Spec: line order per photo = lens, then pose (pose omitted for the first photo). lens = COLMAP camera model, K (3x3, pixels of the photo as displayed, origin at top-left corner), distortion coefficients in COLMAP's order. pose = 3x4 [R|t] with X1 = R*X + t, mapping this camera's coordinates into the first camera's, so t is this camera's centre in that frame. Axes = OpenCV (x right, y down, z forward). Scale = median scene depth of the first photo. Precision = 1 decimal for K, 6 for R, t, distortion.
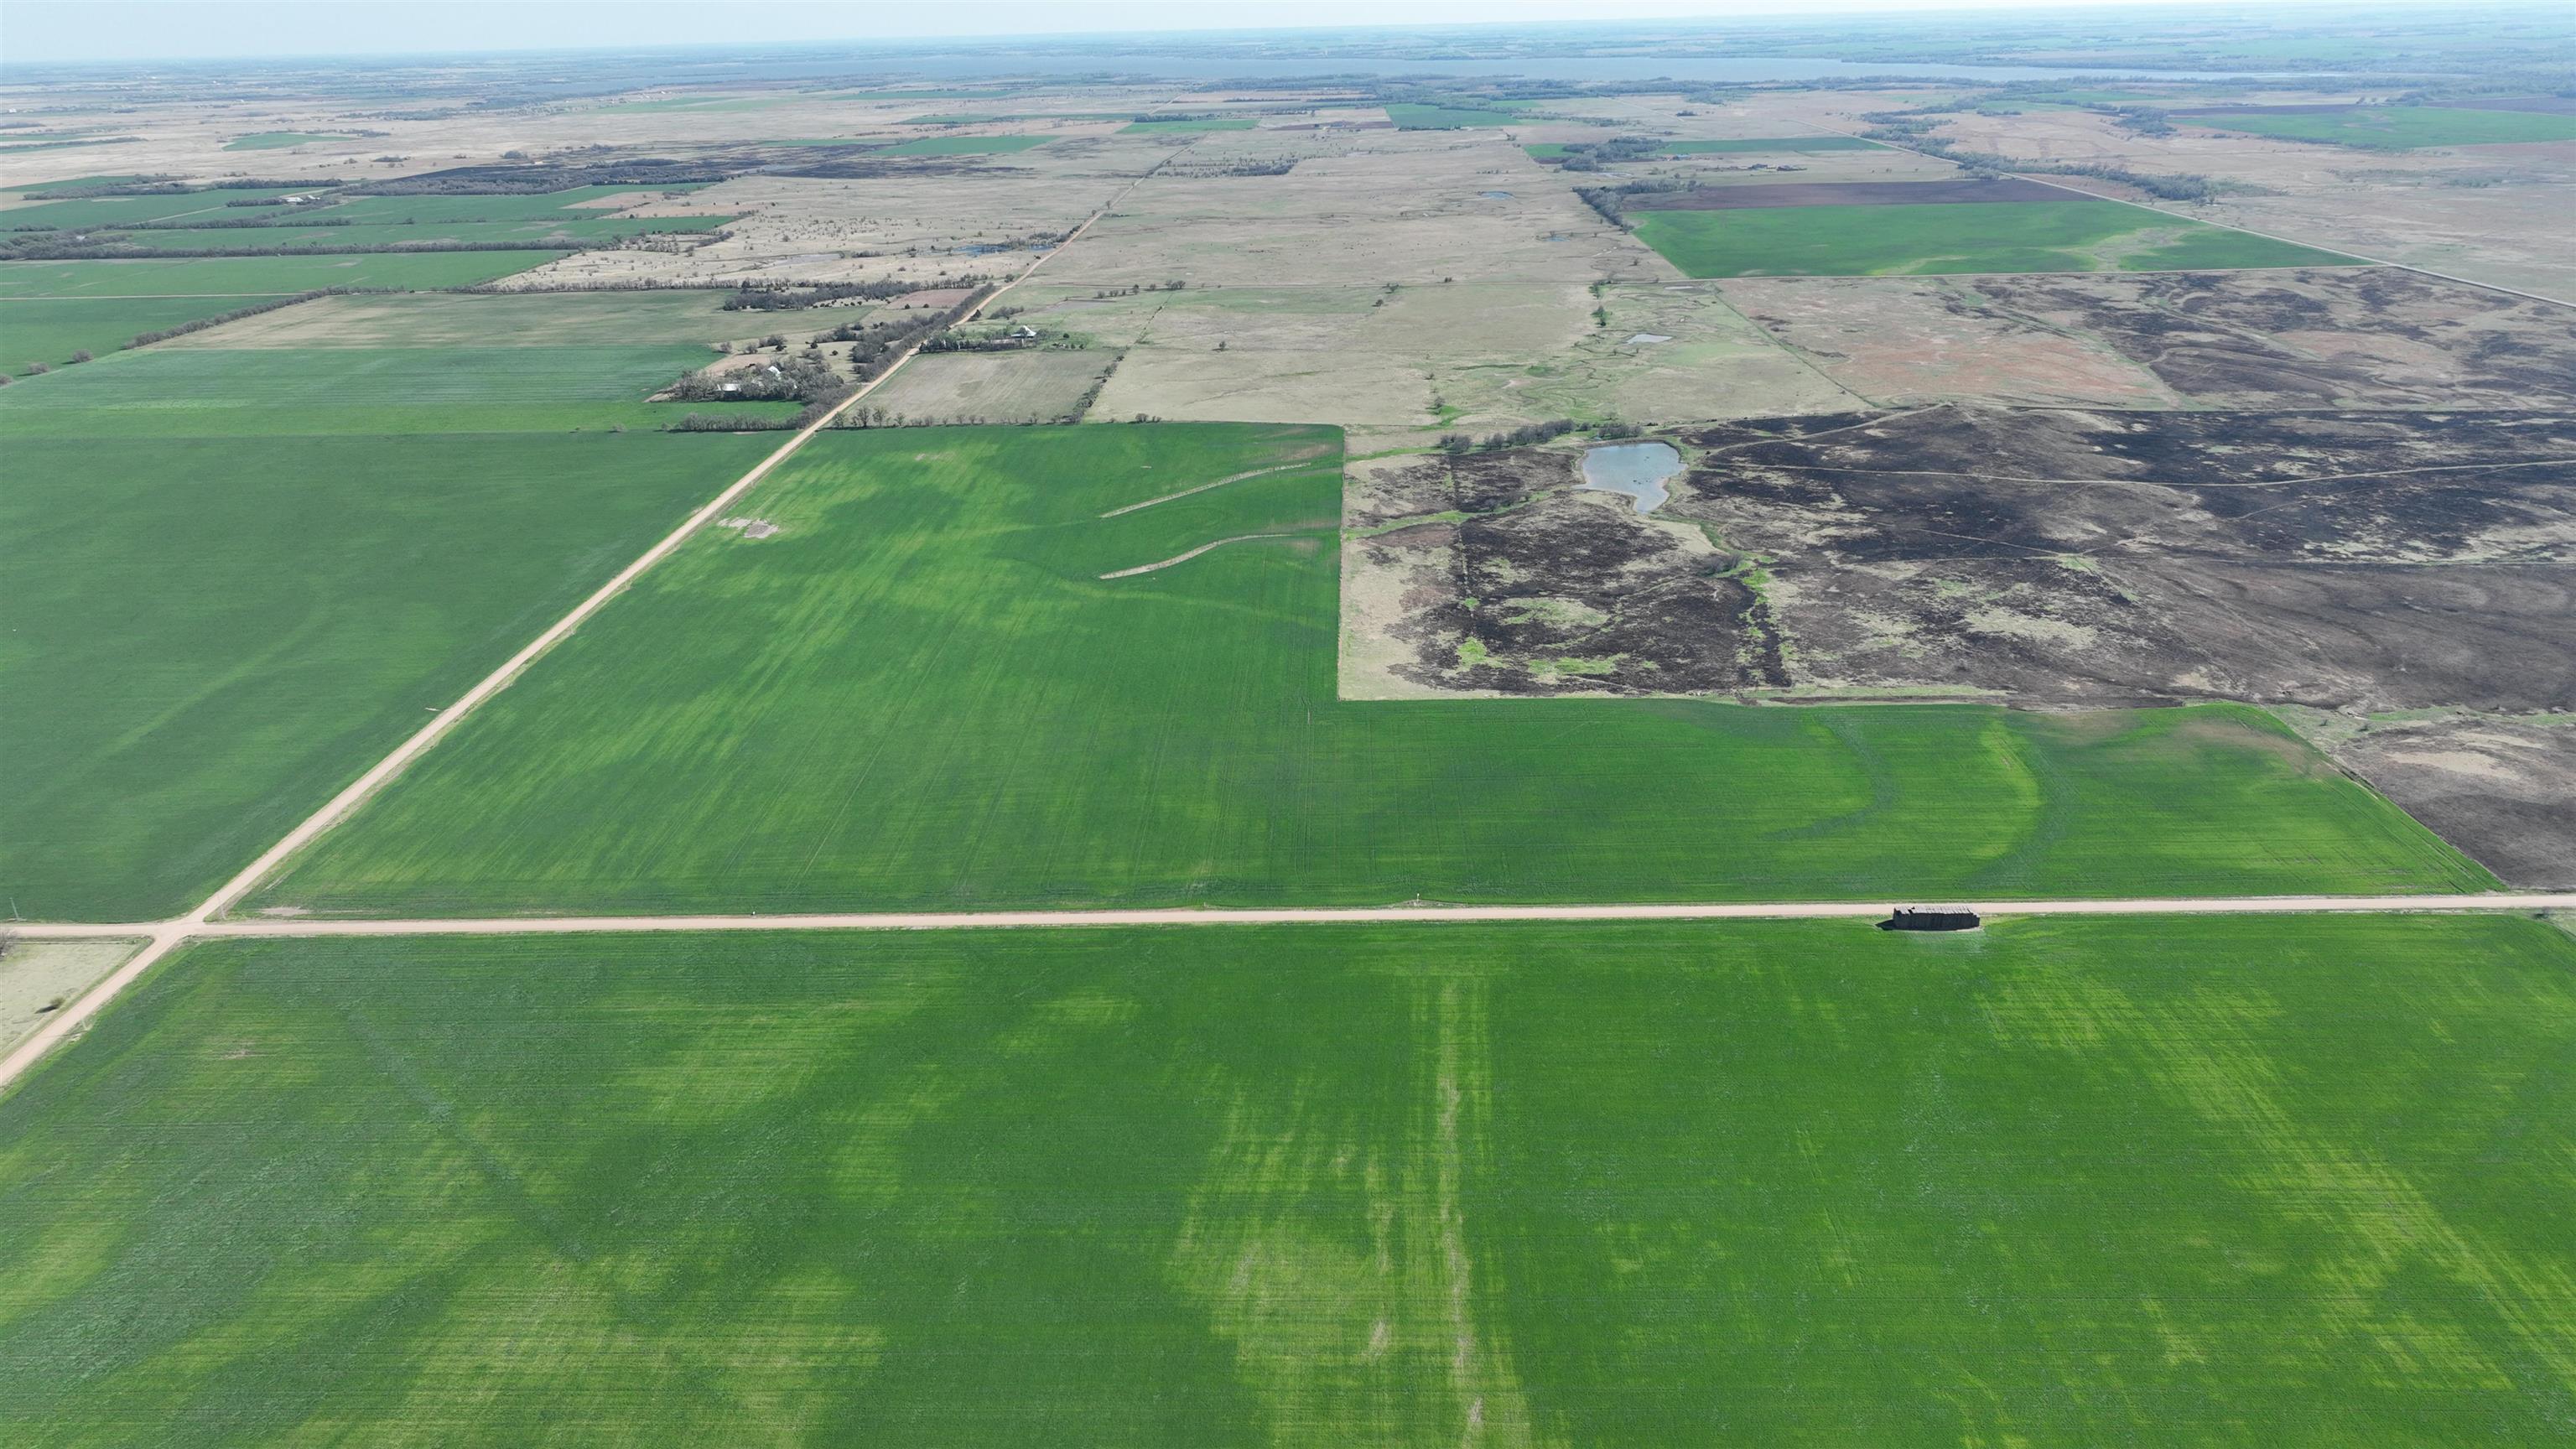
lens RADIAL K [[1808.3, 0, 1300.9], [0, 1808.3, 727.0], [0, 0, 1]] dist [0.010448, 0.004567]
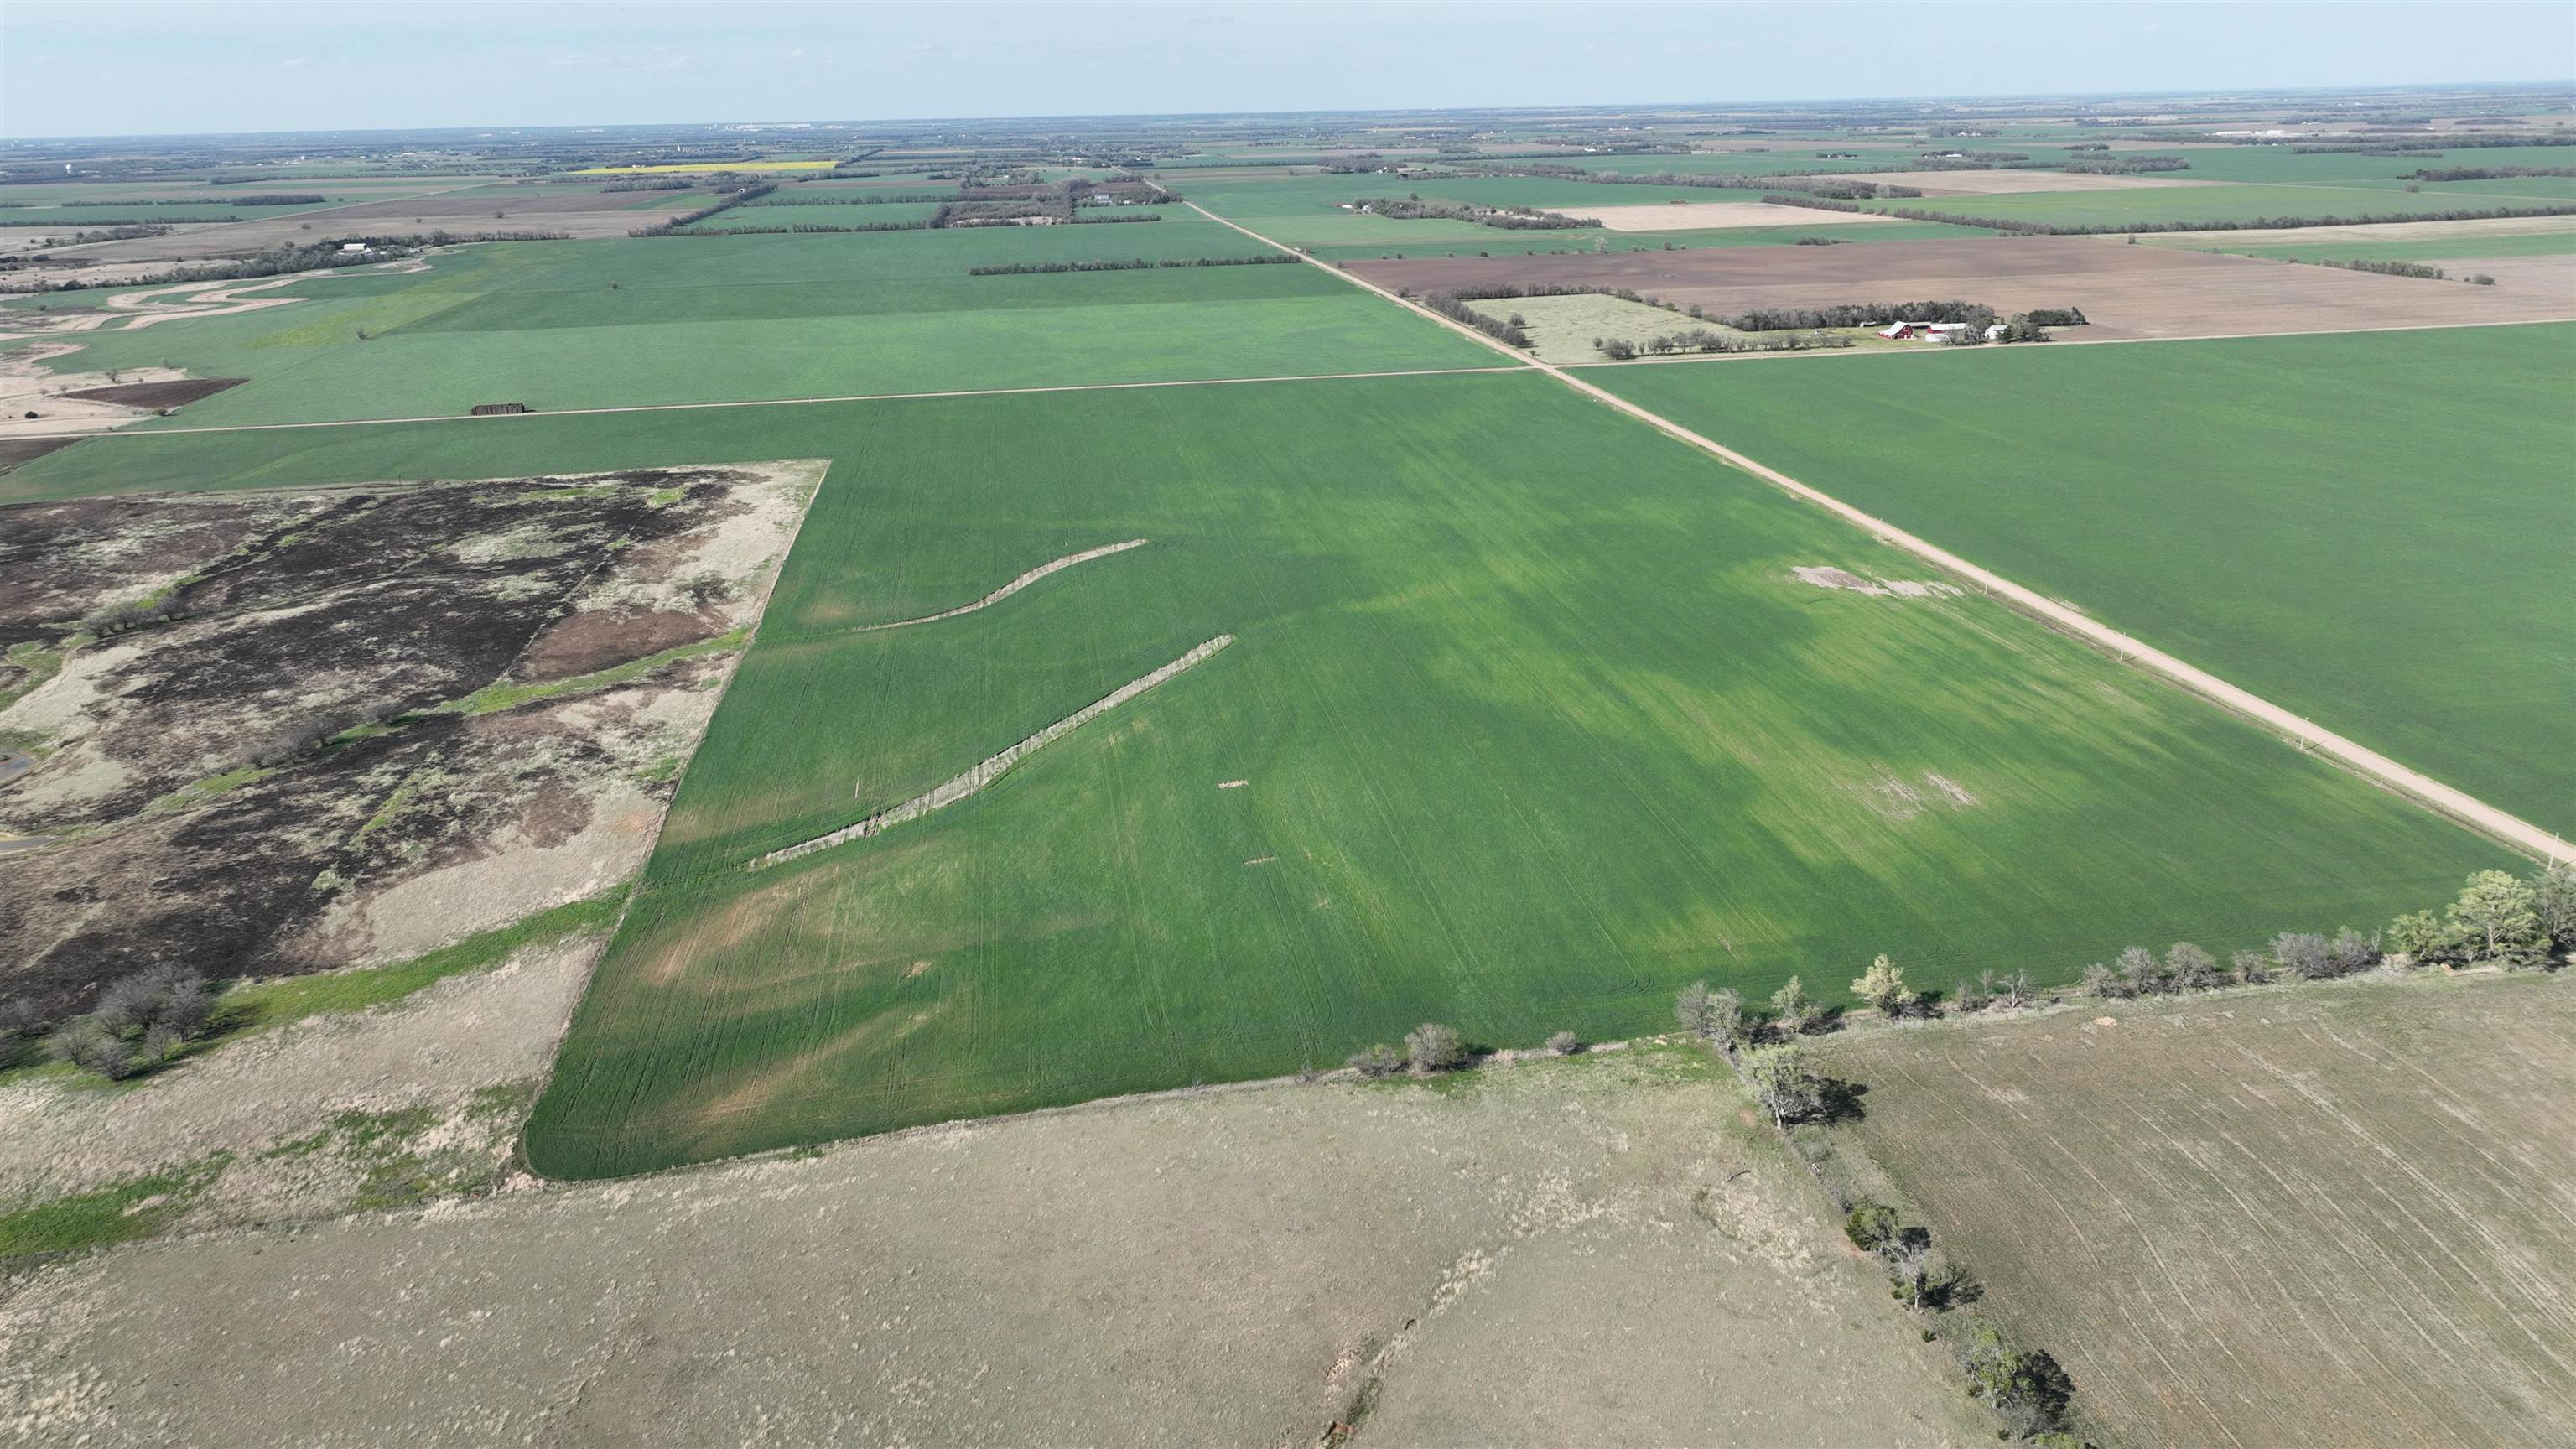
lens RADIAL K [[1777.0, 0, 1300.0], [0, 1777.0, 814.6], [0, 0, 1]] dist [0.000893, 0.006575]
pose [[-0.982858, 0.109040, -0.148664, -0.057946], [-0.023689, 0.724979, 0.688363, -0.477298], [0.182837, 0.680085, -0.709969, 1.579819]]
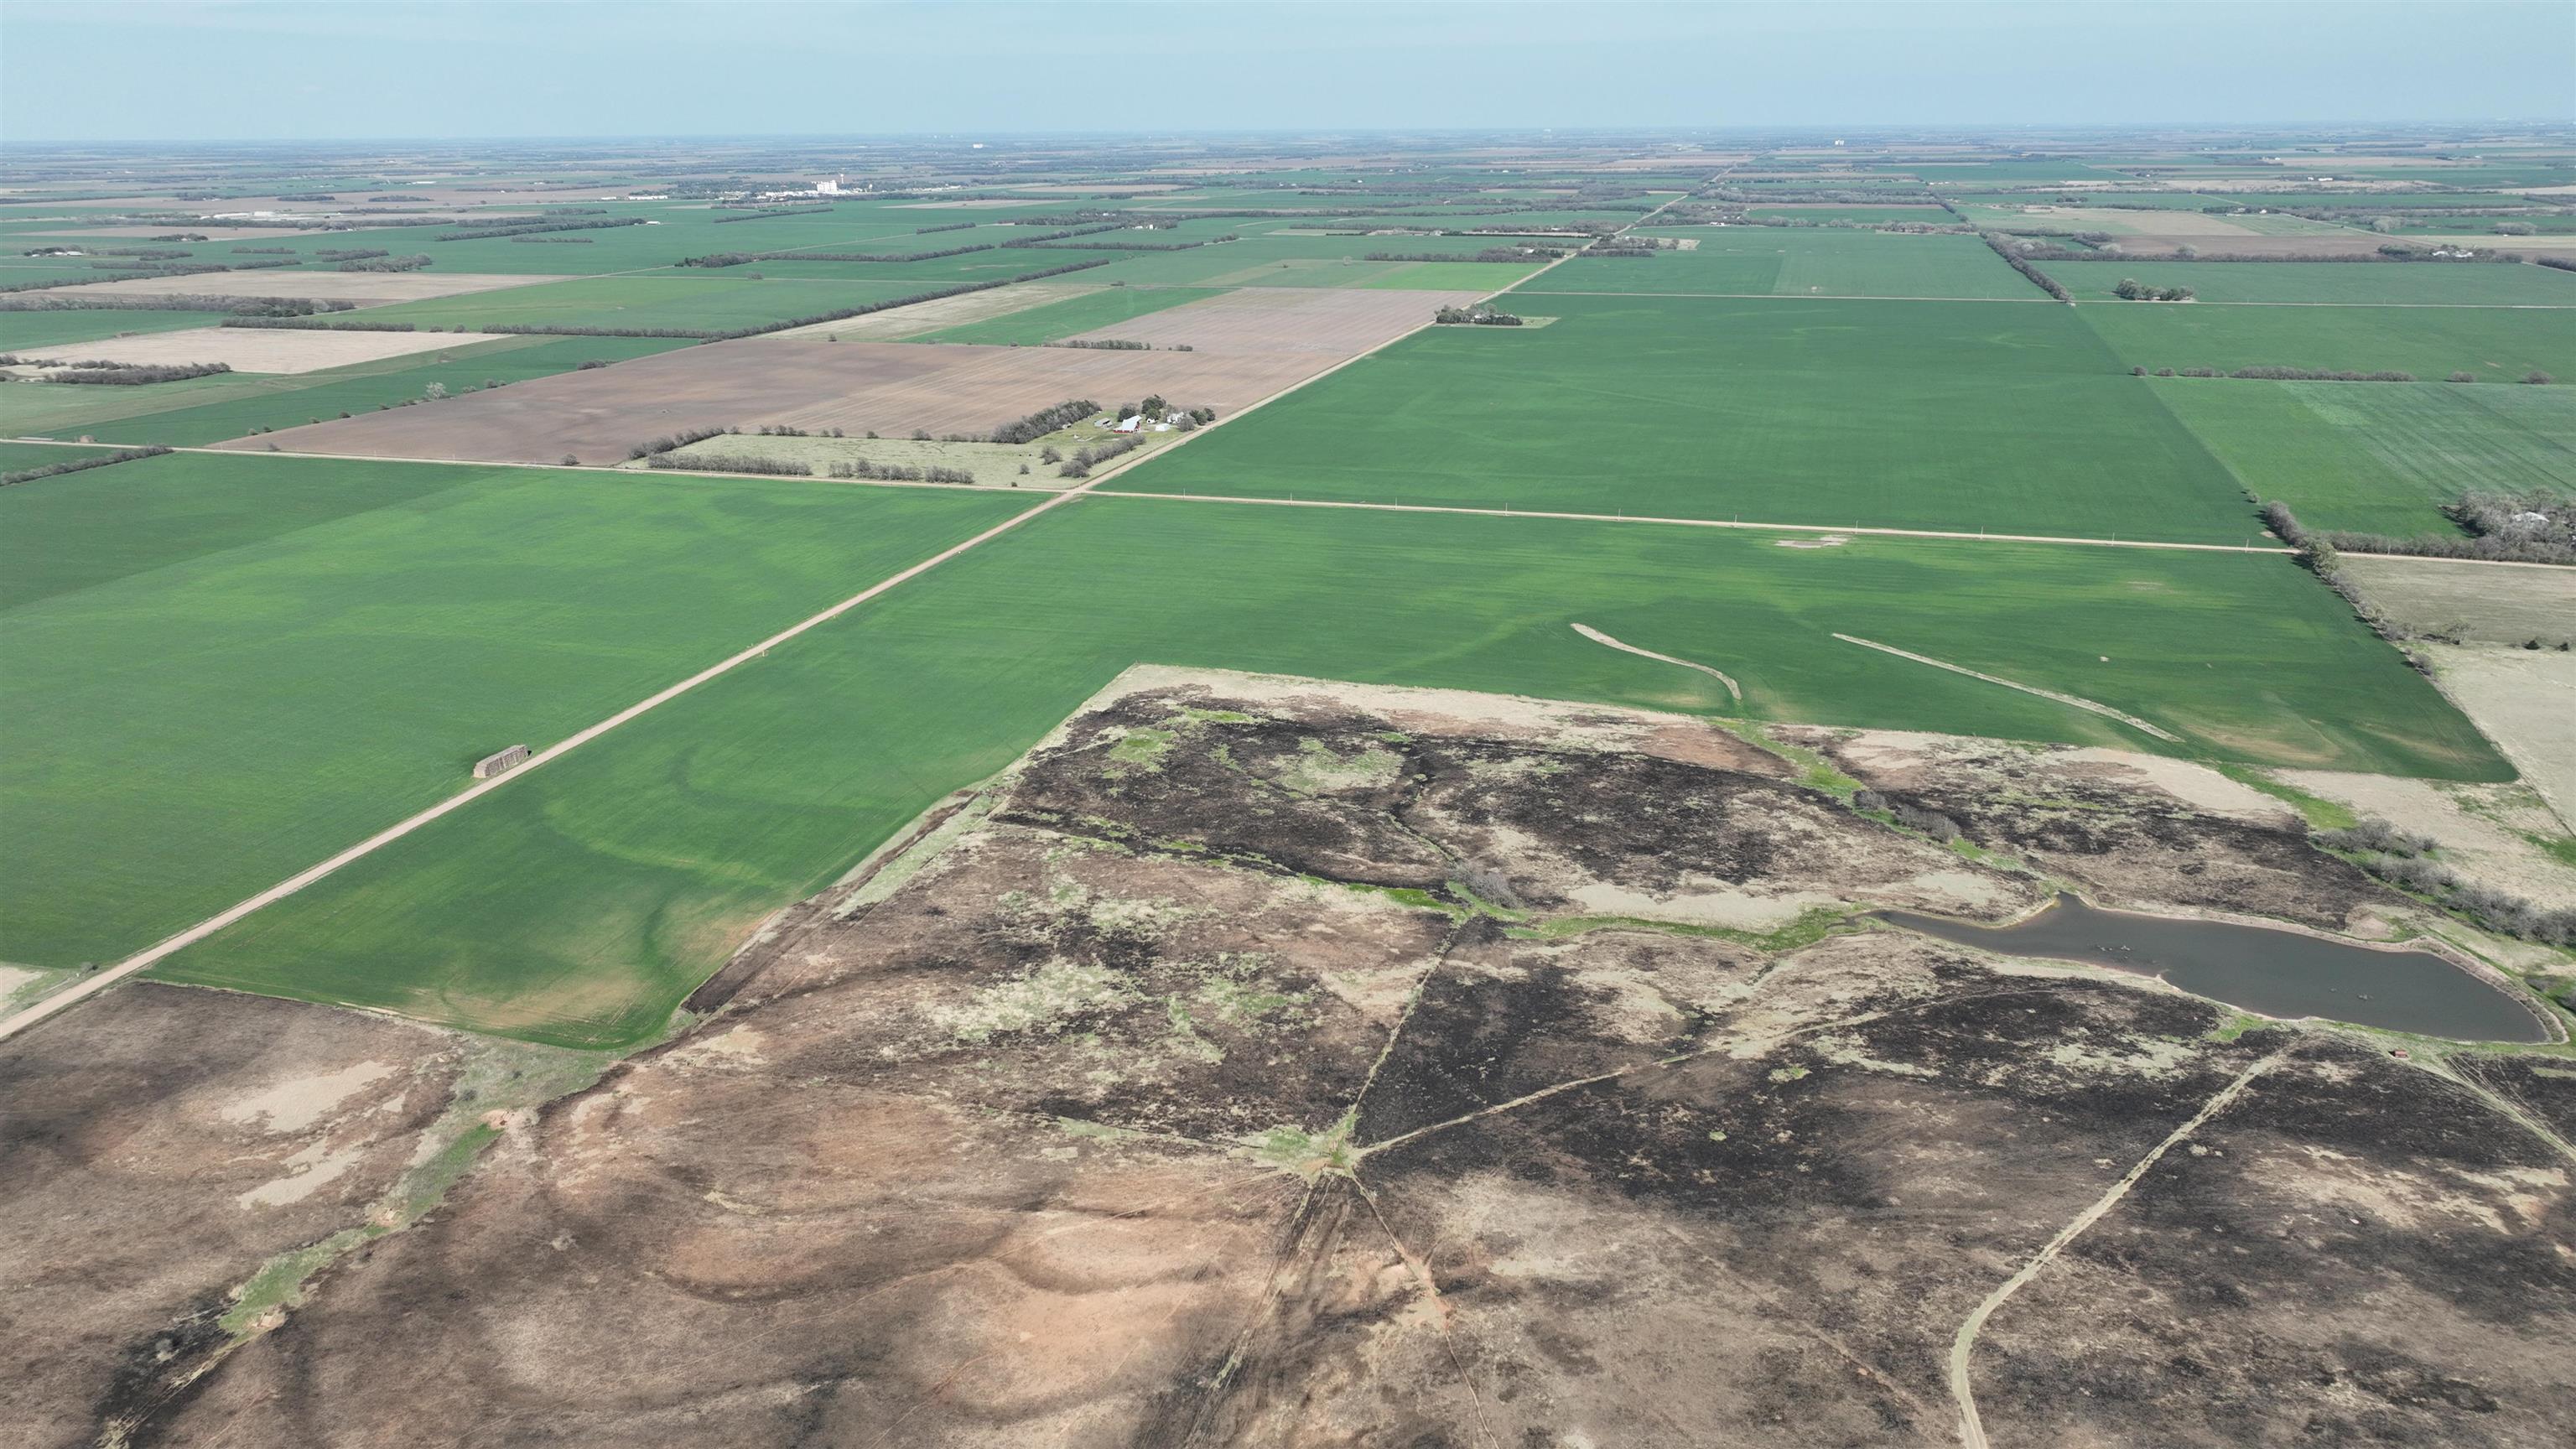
lens RADIAL K [[1775.8, 0, 1301.1], [0, 1775.8, 810.6], [0, 0, 1]] dist [0.003059, 0.007046]
pose [[-0.256294, 0.377629, -0.889781, 0.819490], [-0.342724, 0.825219, 0.448947, -0.381109], [0.903799, 0.420012, -0.082076, 1.002098]]
